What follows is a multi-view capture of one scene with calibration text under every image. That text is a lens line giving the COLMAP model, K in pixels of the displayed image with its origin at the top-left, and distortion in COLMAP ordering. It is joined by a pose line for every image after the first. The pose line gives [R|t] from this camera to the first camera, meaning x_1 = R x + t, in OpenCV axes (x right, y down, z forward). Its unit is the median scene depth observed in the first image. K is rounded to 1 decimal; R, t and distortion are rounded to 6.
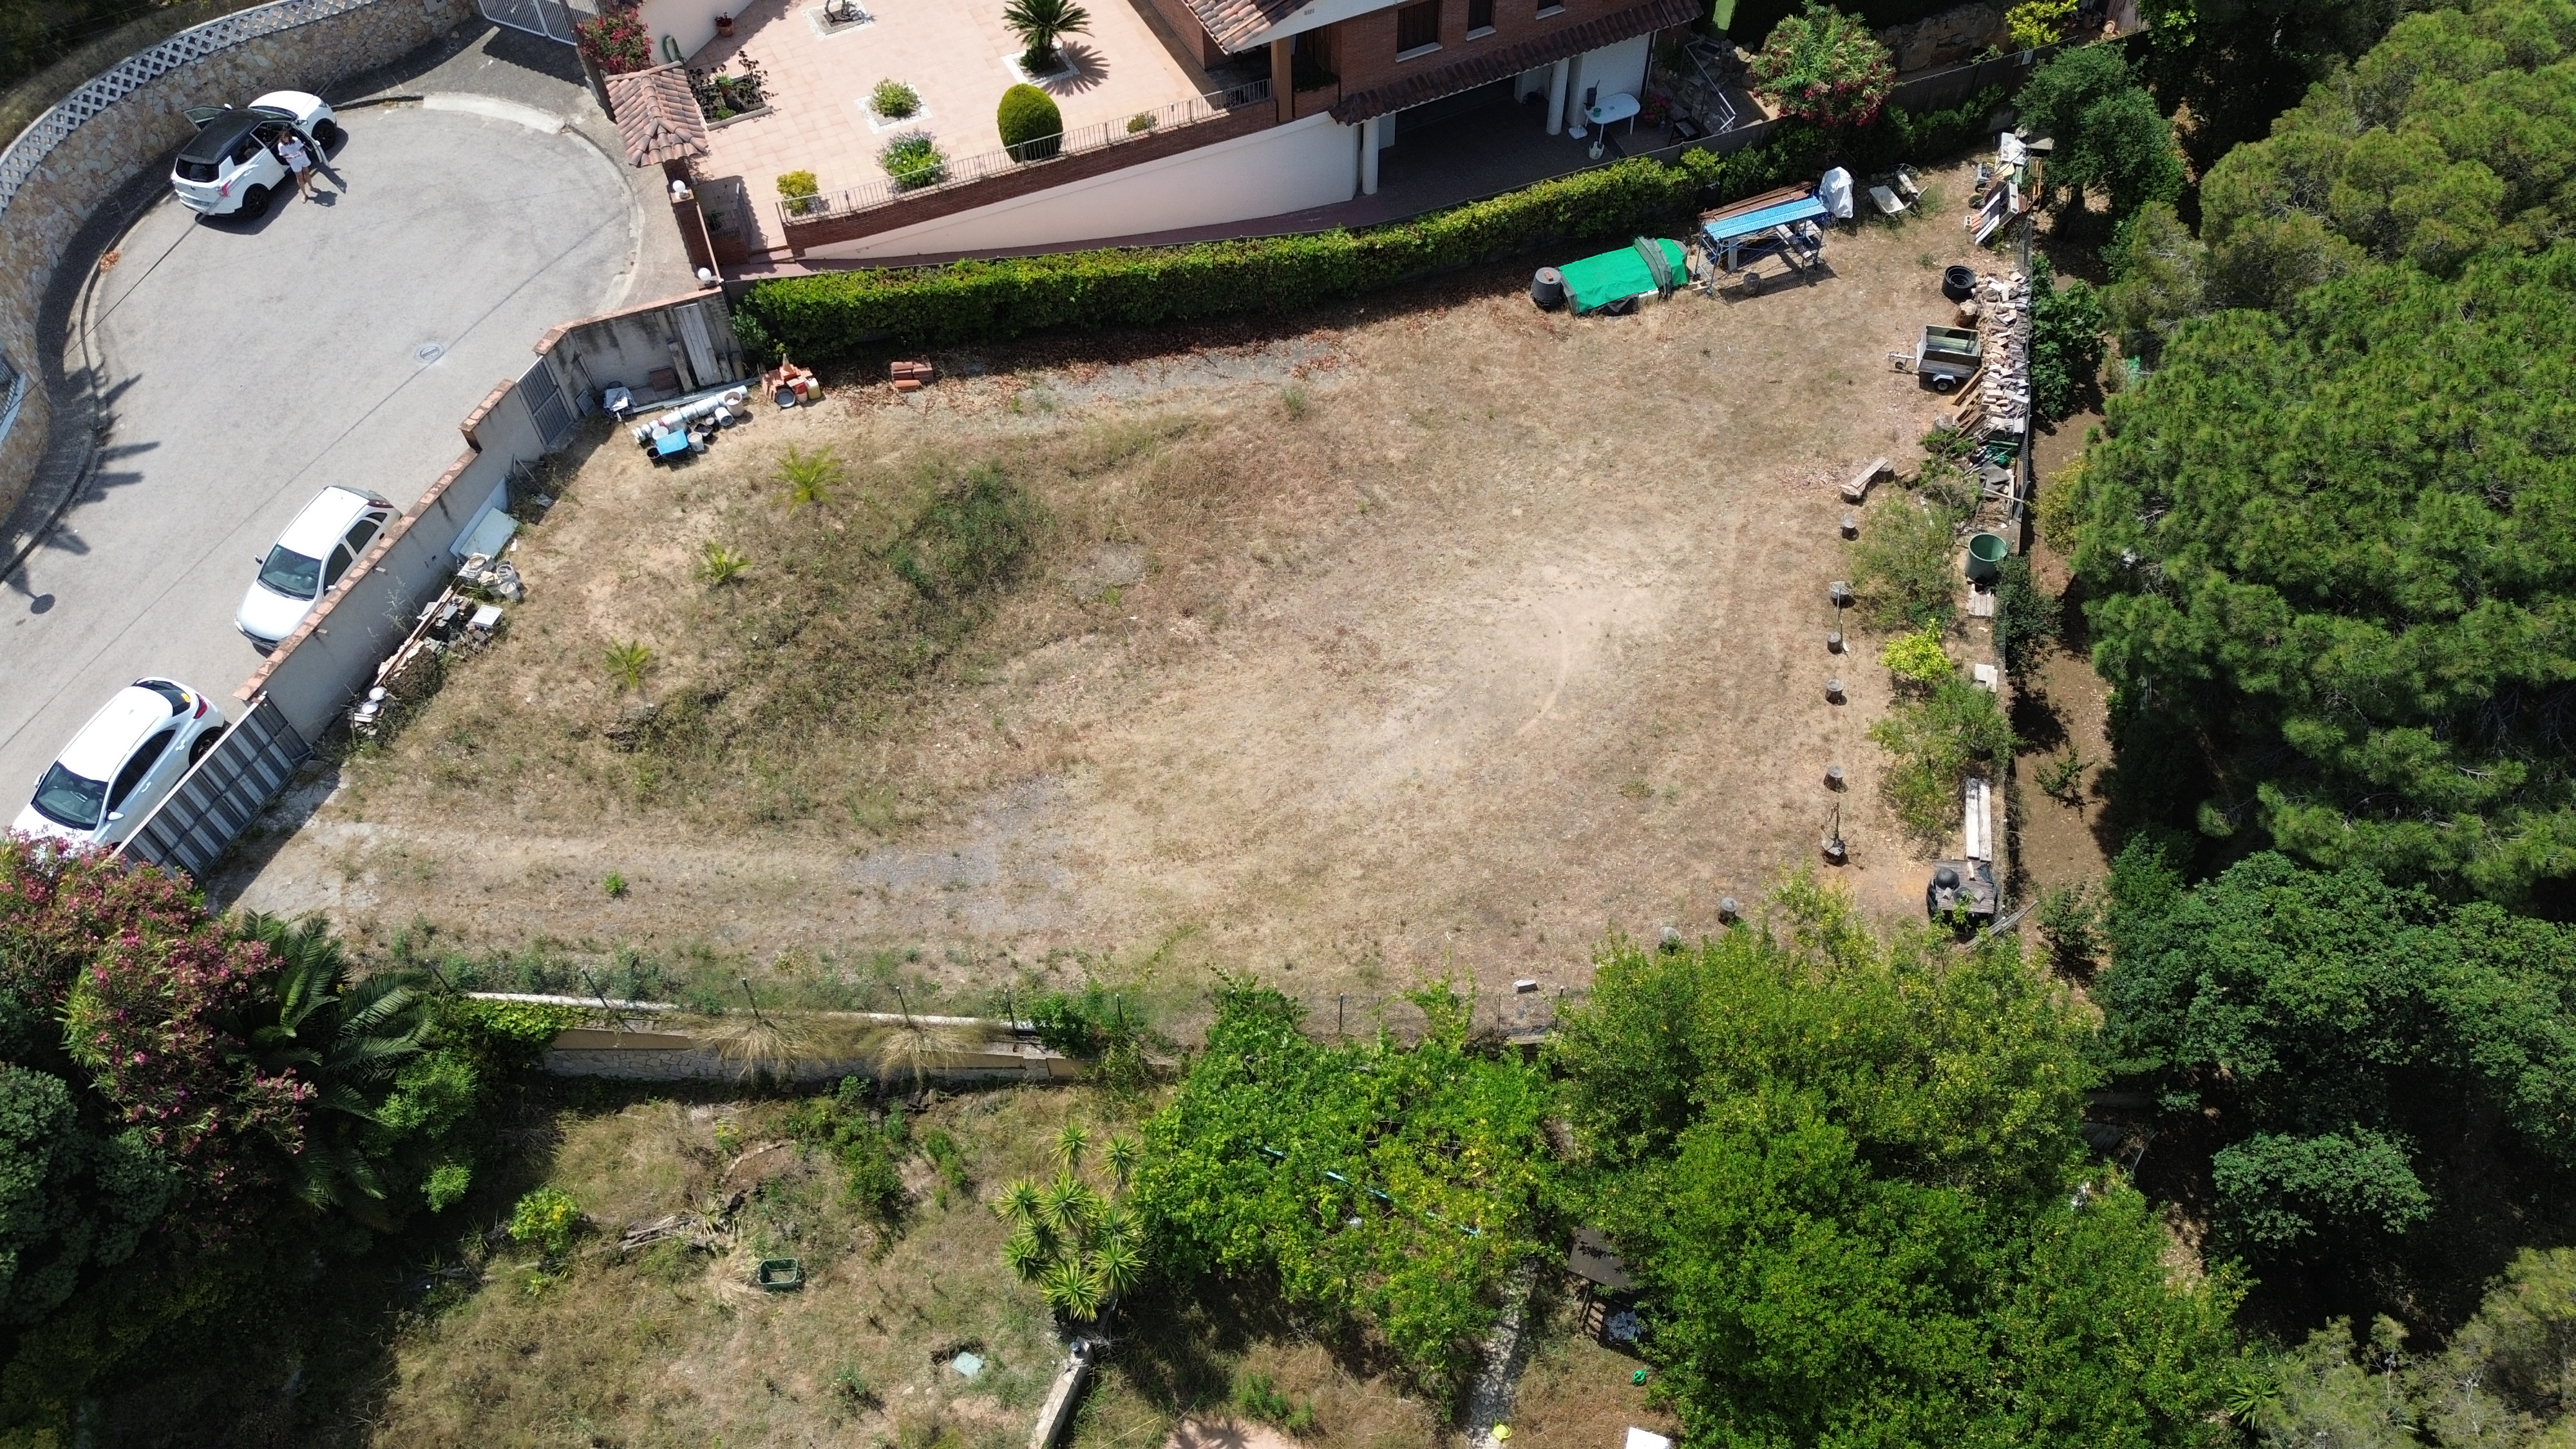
lens RADIAL K [[1821.0, 0, 1292.6], [0, 1821.0, 721.9], [0, 0, 1]] dist [0.062984, -0.059895]
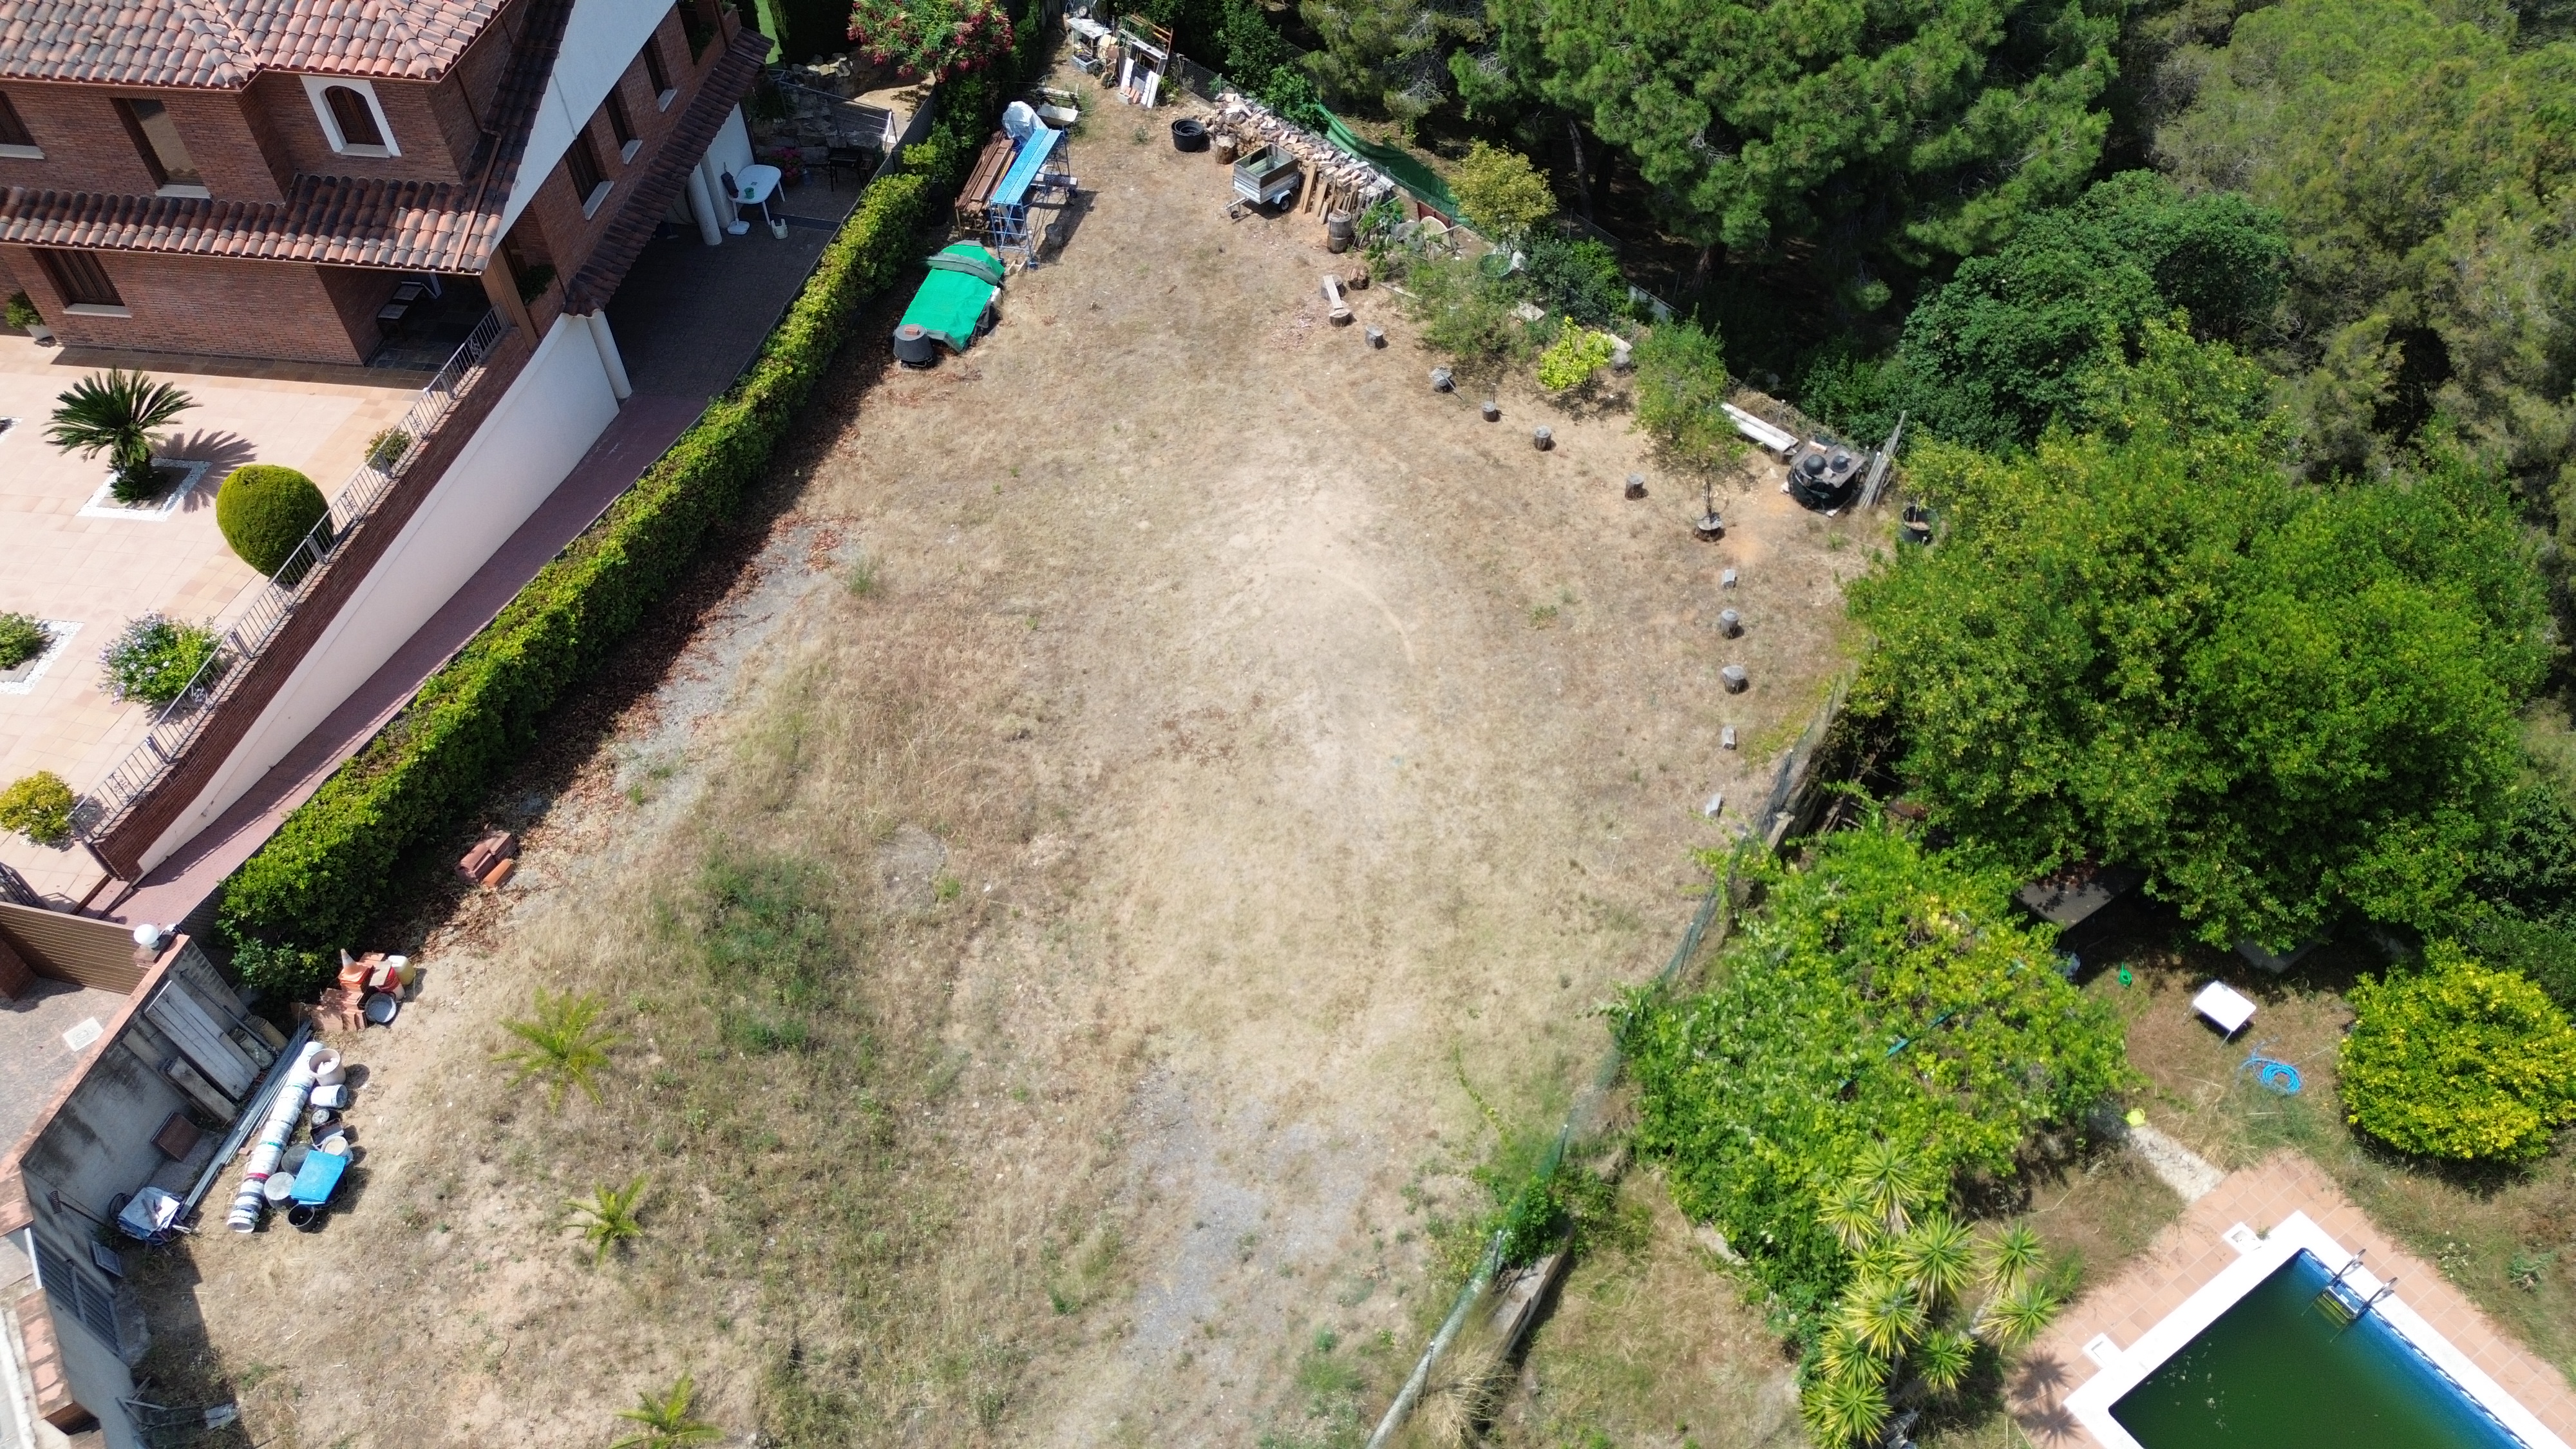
lens RADIAL K [[1811.3, 0, 1291.5], [0, 1811.3, 720.2], [0, 0, 1]] dist [0.097230, -0.108207]
pose [[0.550086, -0.617008, 0.562767, -0.404265], [0.673918, 0.725956, 0.137193, -0.128628], [-0.493193, 0.303791, 0.815151, 0.326067]]
